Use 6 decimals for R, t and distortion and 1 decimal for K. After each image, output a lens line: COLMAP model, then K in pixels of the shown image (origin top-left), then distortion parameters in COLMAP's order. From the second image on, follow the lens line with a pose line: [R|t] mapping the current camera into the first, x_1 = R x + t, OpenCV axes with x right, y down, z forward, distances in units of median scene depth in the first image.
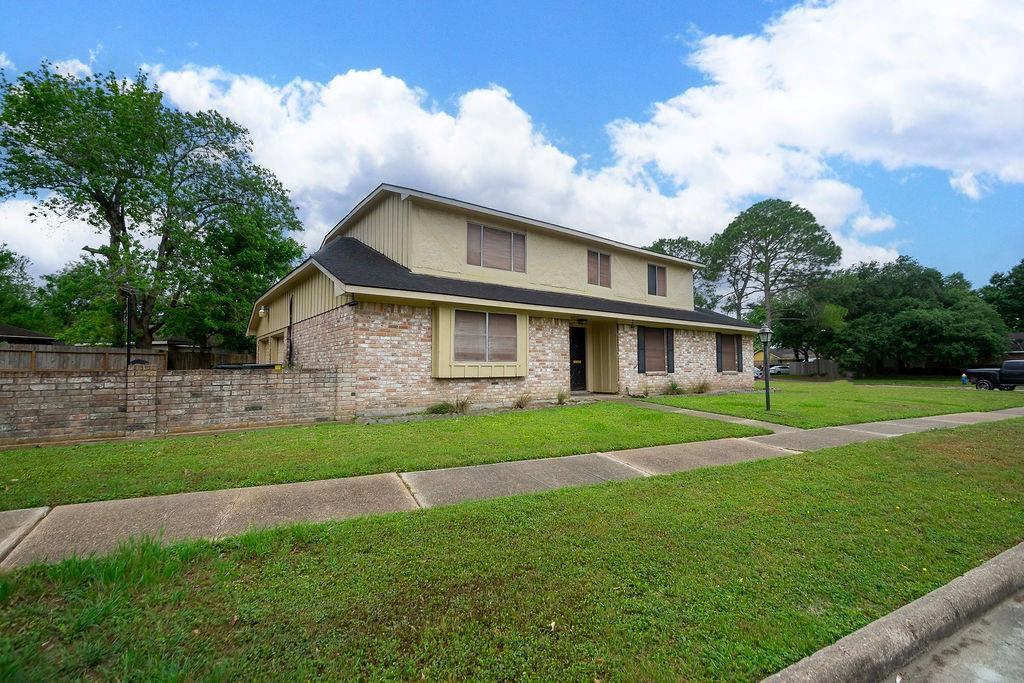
lens RADIAL K [[459.8, 0, 516.1], [0, 459.8, 343.4], [0, 0, 1]] dist [0.002867, -0.000196]
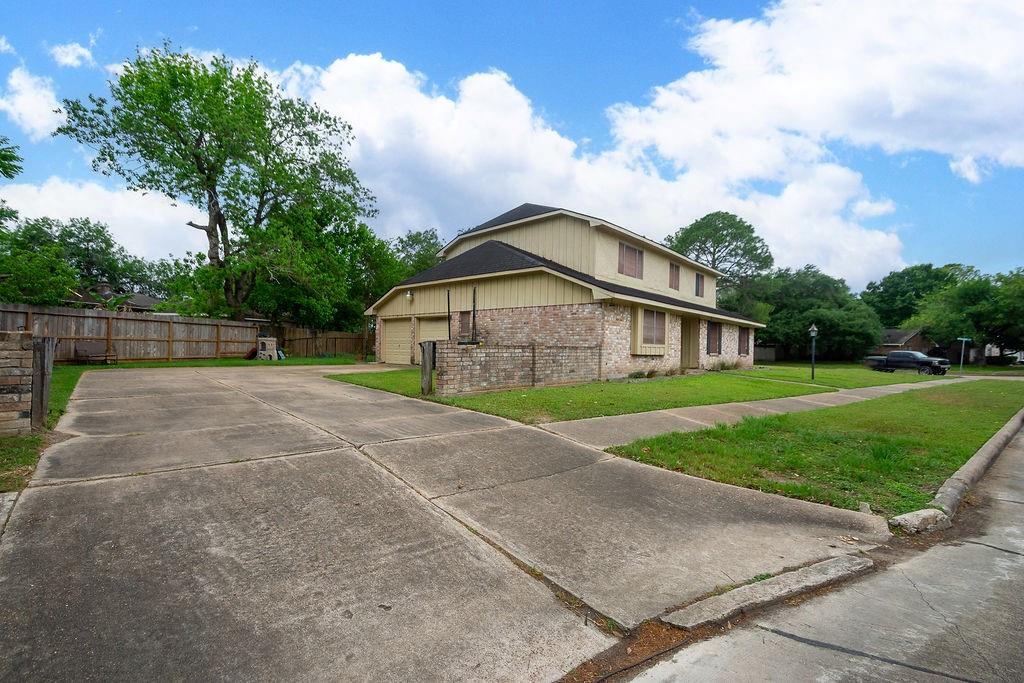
lens RADIAL K [[447.2, 0, 504.3], [0, 447.2, 356.1], [0, 0, 1]] dist [0.013368, 0.000056]
pose [[0.985907, 0.019793, 0.166118, -0.615457], [-0.031522, 0.997169, 0.068269, -0.004436], [-0.164296, -0.072543, 0.983740, -0.269097]]
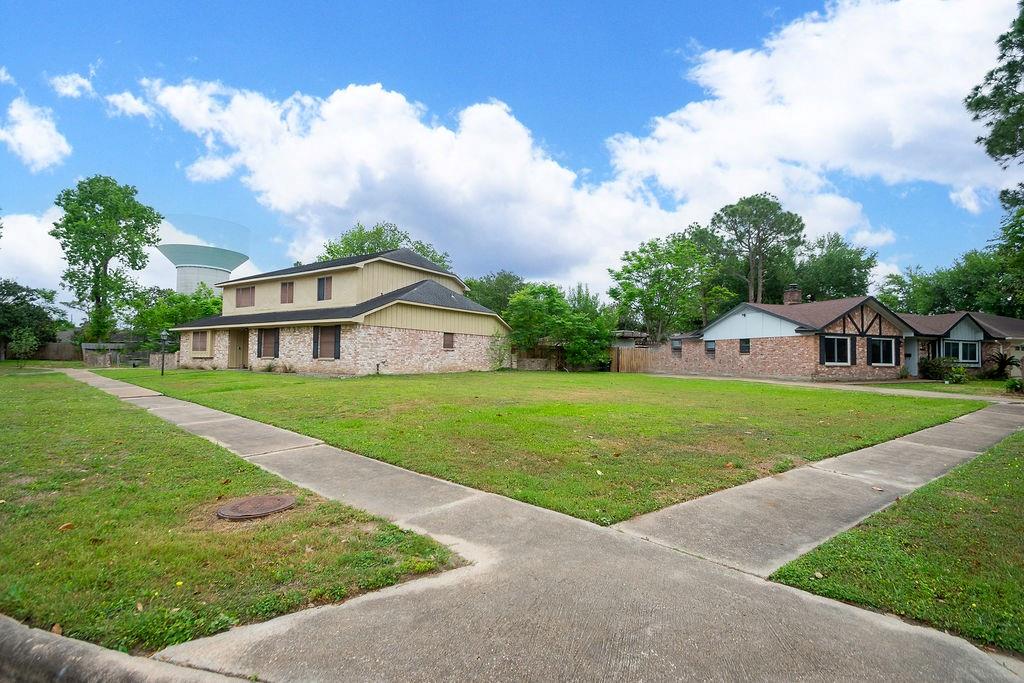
lens RADIAL K [[459.8, 0, 516.1], [0, 459.8, 343.4], [0, 0, 1]] dist [0.002867, -0.000196]
pose [[0.329590, -0.023512, -0.943831, 2.289435], [0.039302, 0.999165, -0.011166, 0.074357], [0.943306, -0.033414, 0.330239, 1.425503]]
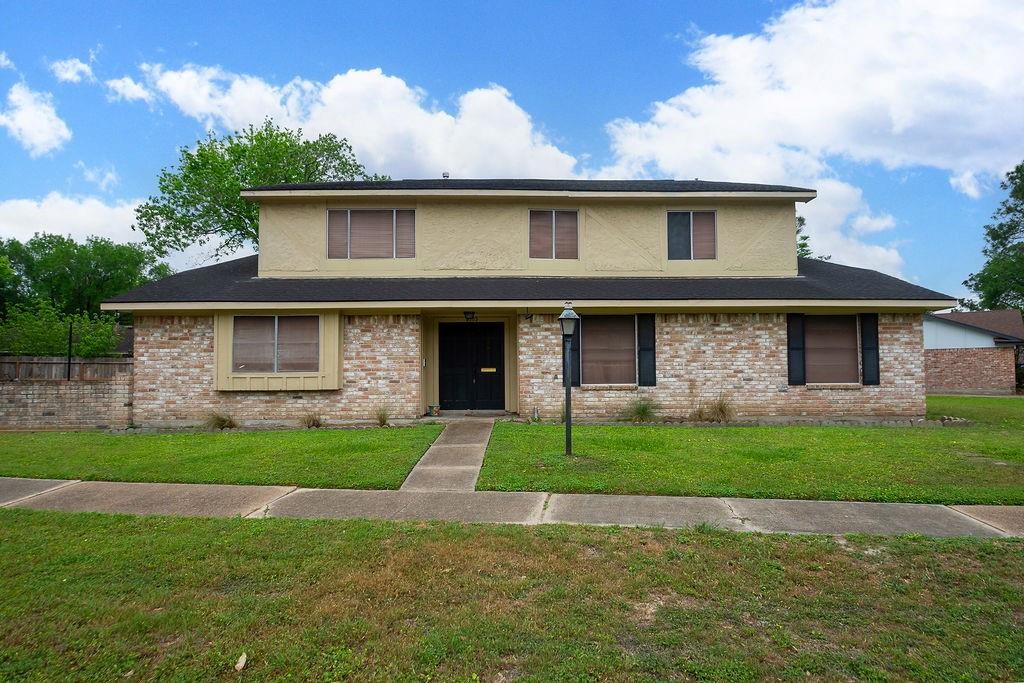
lens RADIAL K [[610.2, 0, 512.0], [0, 610.2, 341.5], [0, 0, 1]] dist [-0.018410, -0.002583]
pose [[0.804332, -0.036799, -0.593040, 0.780655], [0.035995, 0.999265, -0.013186, 0.009789], [0.593089, -0.010741, 0.805065, 0.265224]]
